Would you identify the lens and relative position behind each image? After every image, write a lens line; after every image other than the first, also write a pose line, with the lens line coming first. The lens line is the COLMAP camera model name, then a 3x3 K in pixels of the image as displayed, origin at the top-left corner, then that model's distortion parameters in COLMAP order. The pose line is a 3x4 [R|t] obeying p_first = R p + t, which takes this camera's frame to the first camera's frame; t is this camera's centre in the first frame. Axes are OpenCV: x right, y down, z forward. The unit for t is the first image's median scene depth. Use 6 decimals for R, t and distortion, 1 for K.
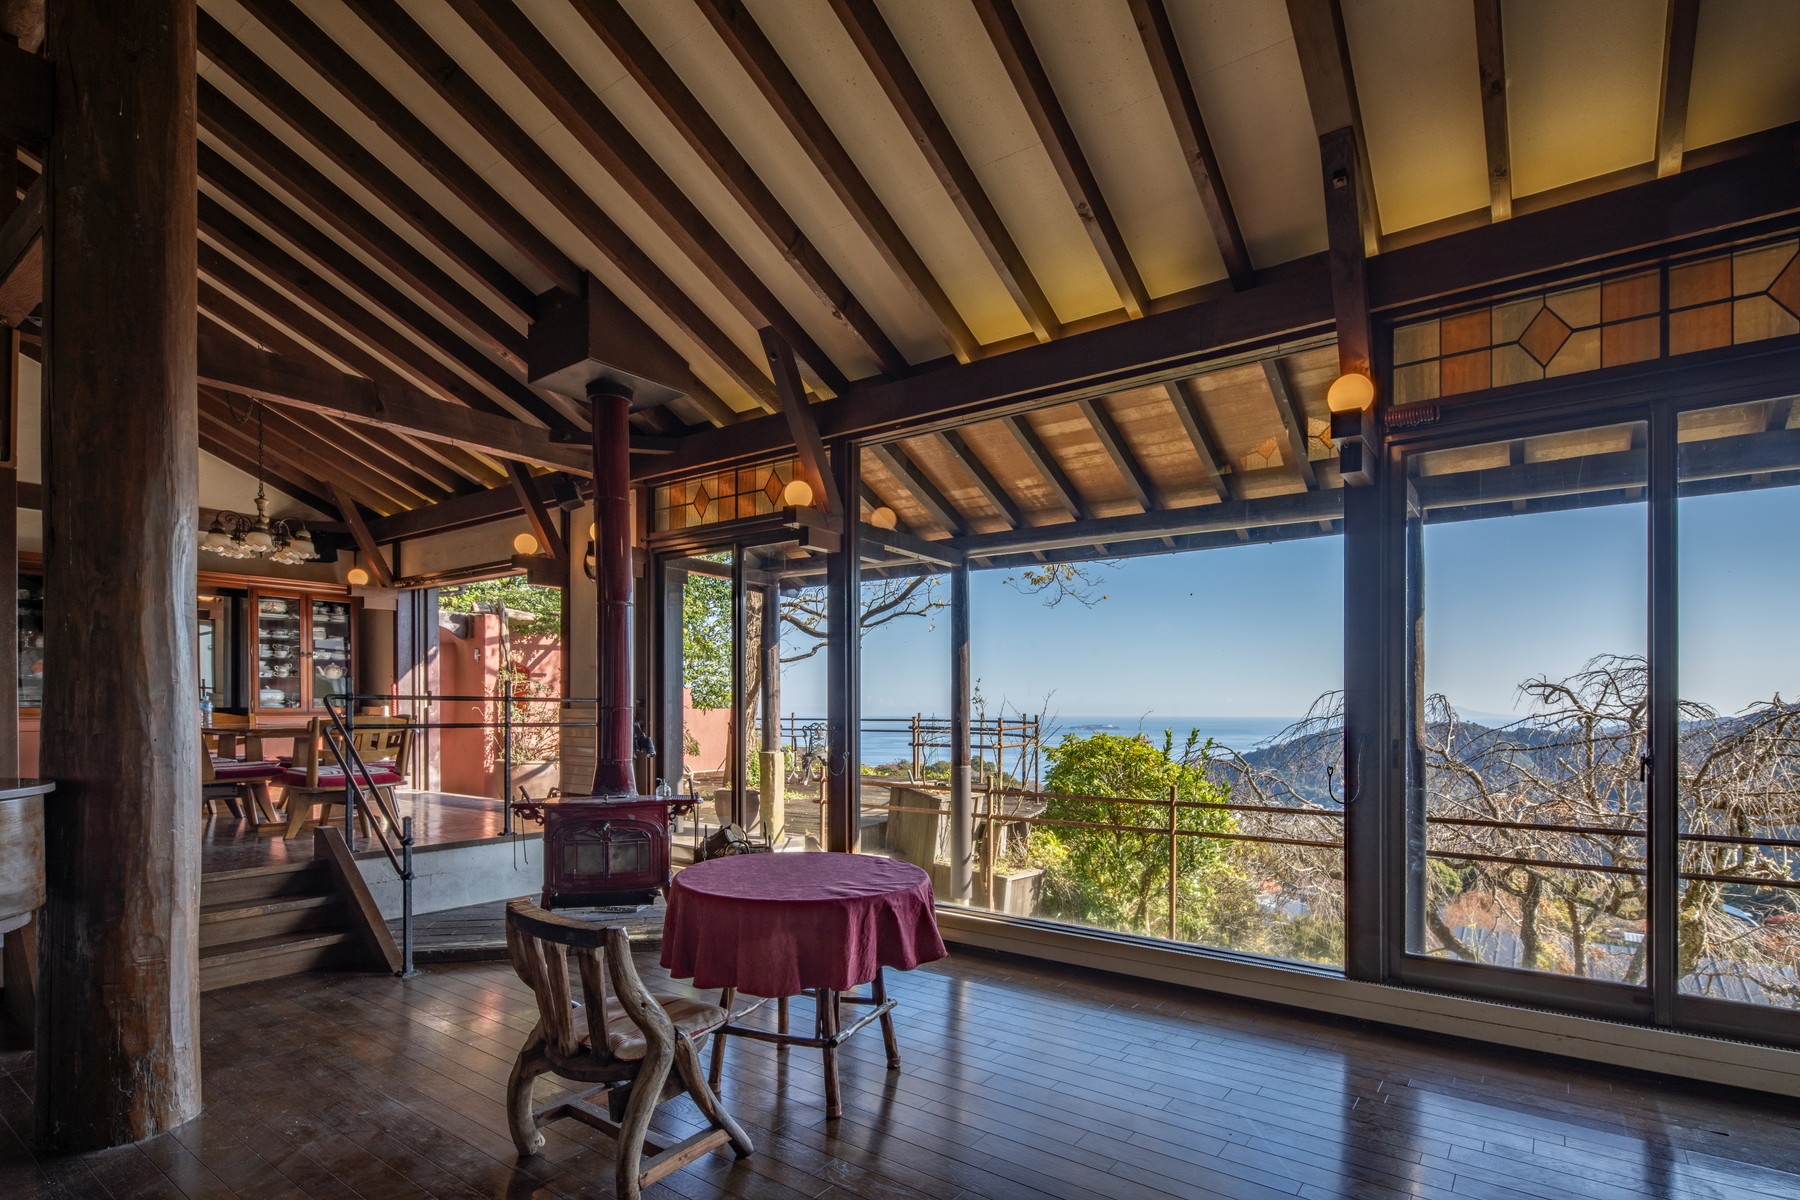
lens RADIAL K [[875.5, 0, 900.0], [0, 875.5, 706.4], [0, 0, 1]] dist [-0.001732, -0.000826]
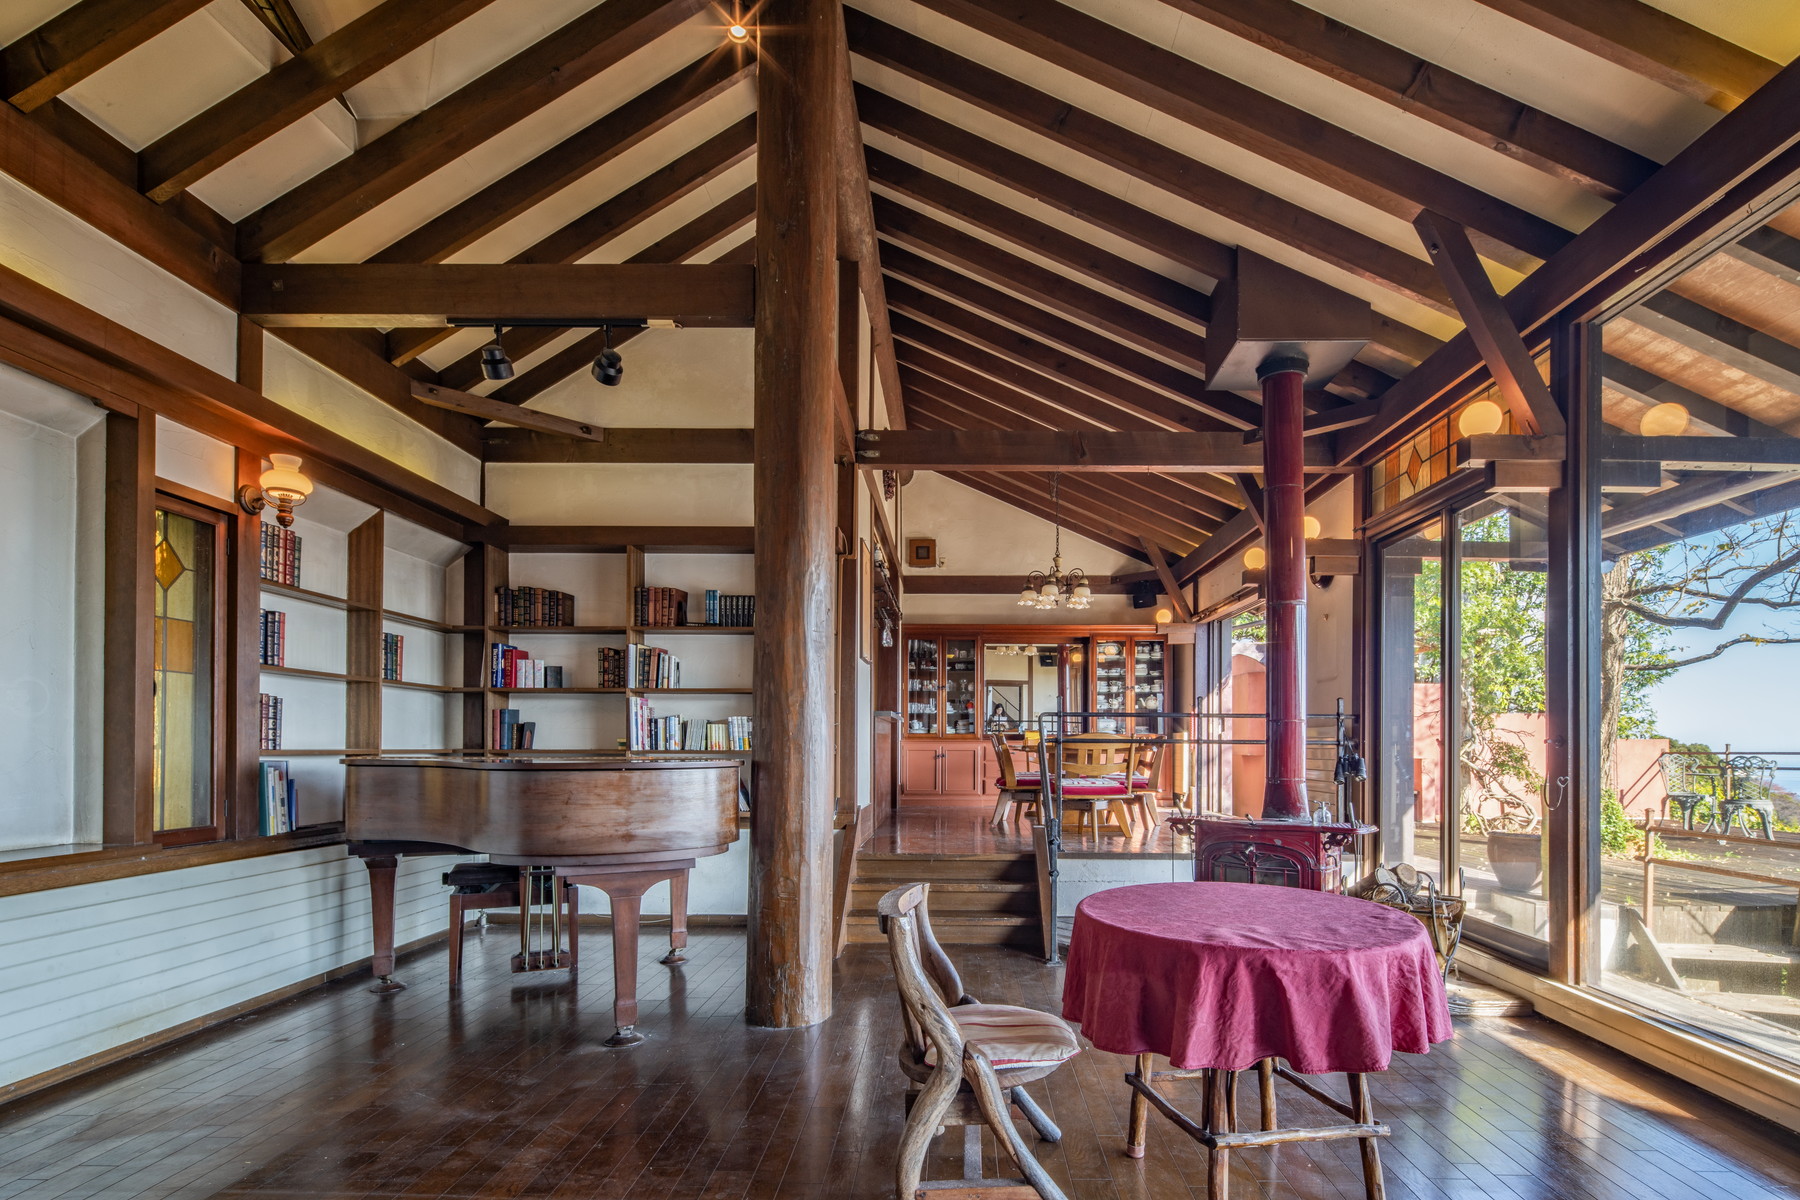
lens RADIAL K [[870.9, 0, 900.1], [0, 870.9, 733.9], [0, 0, 1]] dist [0.000655, 0.000105]
pose [[0.597724, -0.002905, -0.801697, 0.168444], [-0.003327, 0.999976, -0.006103, 0.024169], [0.801695, 0.006315, 0.597700, 0.171766]]
